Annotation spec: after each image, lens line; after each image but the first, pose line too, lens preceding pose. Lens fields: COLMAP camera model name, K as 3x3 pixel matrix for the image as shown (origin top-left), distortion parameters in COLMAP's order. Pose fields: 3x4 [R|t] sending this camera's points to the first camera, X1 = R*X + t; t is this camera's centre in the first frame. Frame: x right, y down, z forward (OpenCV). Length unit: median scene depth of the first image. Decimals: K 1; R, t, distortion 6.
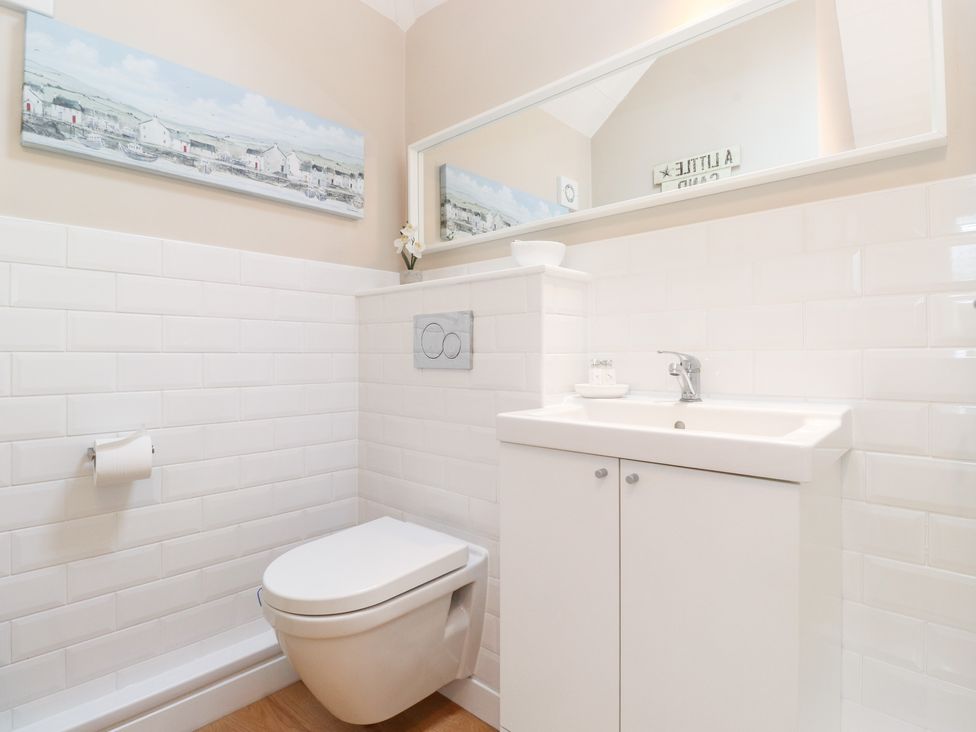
lens RADIAL K [[521.1, 0, 492.9], [0, 521.1, 352.7], [0, 0, 1]] dist [0.002739, -0.015110]
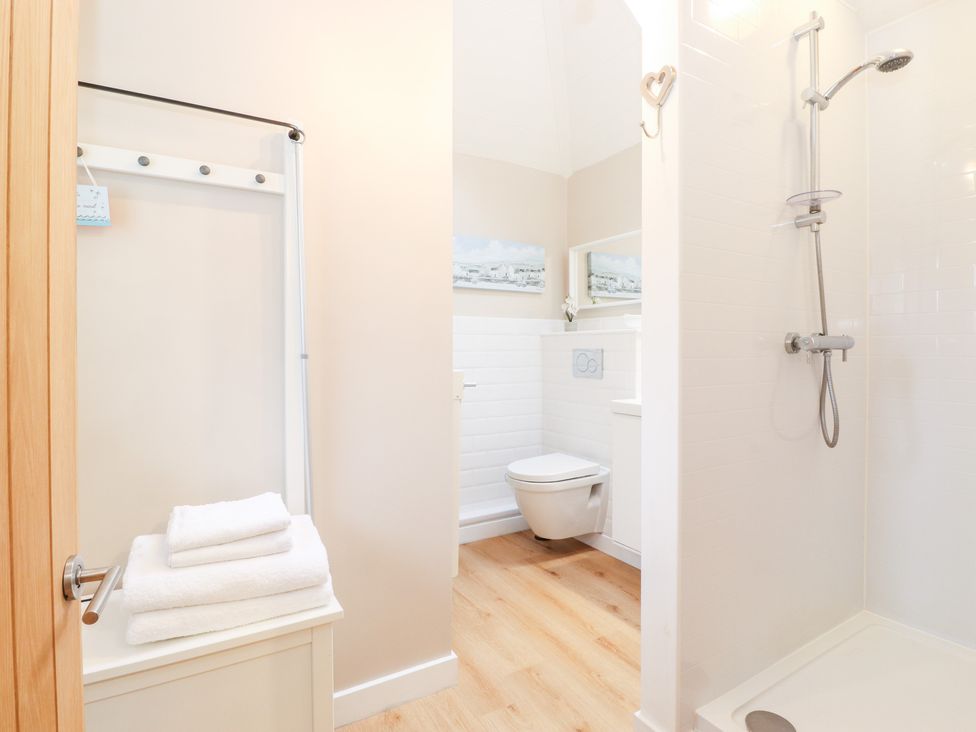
lens RADIAL K [[503.8, 0, 493.1], [0, 503.8, 352.3], [0, 0, 1]] dist [0.002629, -0.015628]
pose [[0.956737, 0.003501, -0.290934, 0.100168], [-0.000485, 0.999945, 0.010441, -0.072837], [0.290954, -0.009848, 0.956686, -0.798233]]
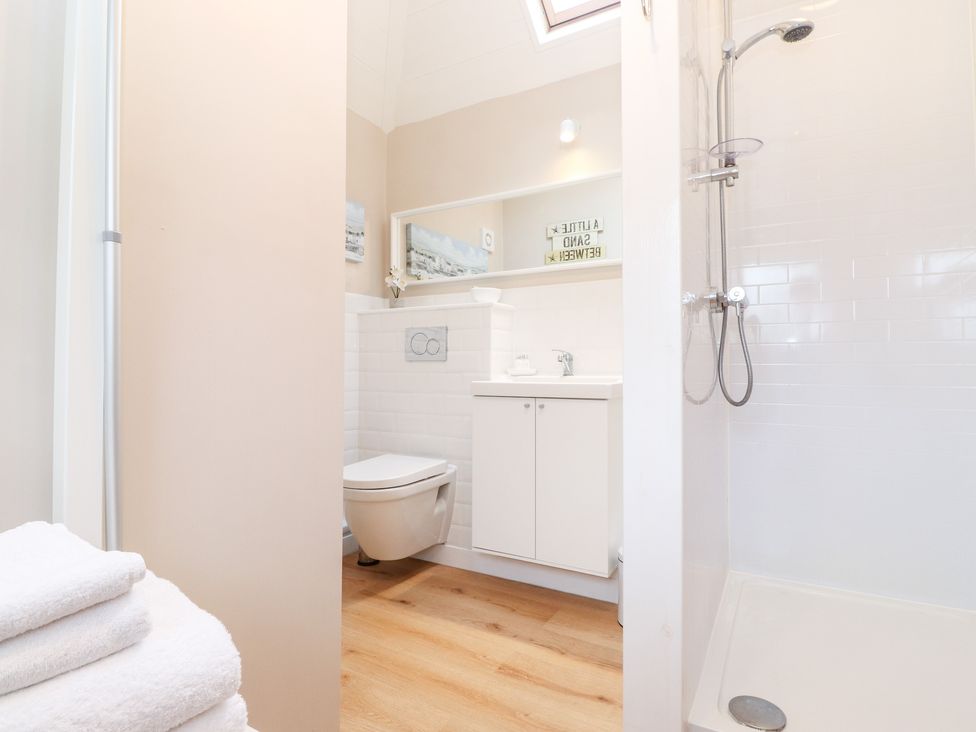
lens RADIAL K [[521.1, 0, 492.9], [0, 521.1, 352.7], [0, 0, 1]] dist [0.002739, -0.015110]
pose [[0.979300, 0.009082, 0.202209, -0.198376], [-0.005030, 0.999776, -0.020542, 0.033733], [-0.202350, 0.019100, 0.979127, -0.581181]]
